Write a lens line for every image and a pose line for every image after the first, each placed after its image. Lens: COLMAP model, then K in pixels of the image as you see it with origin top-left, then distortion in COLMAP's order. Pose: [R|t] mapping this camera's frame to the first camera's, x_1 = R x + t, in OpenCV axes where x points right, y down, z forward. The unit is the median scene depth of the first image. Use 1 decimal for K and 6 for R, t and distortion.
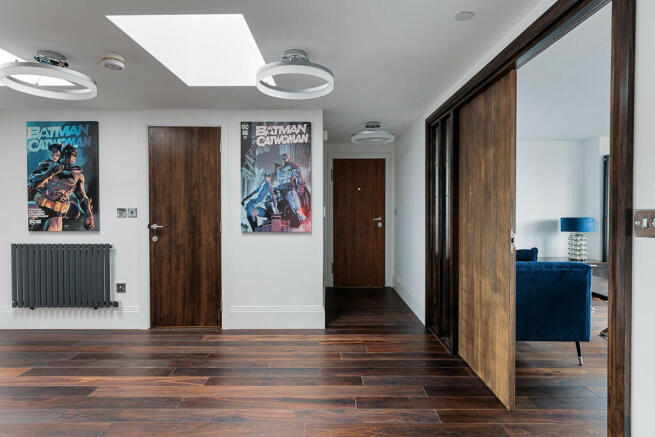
lens RADIAL K [[351.0, 0, 330.5], [0, 351.0, 215.8], [0, 0, 1]] dist [0.006335, -0.000509]
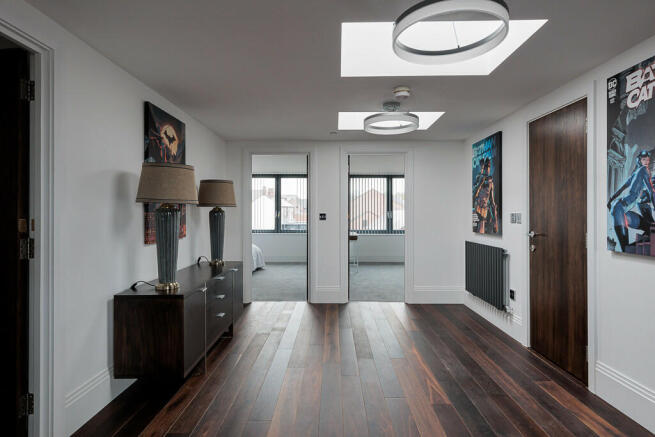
lens RADIAL K [[351.0, 0, 323.9], [0, 351.0, 213.2], [0, 0, 1]] dist [0.006335, -0.000509]
pose [[-0.016619, -0.001698, -0.999860, 0.395124], [-0.019903, 0.999801, -0.001368, -0.010561], [0.999664, 0.019877, -0.016650, 0.495191]]
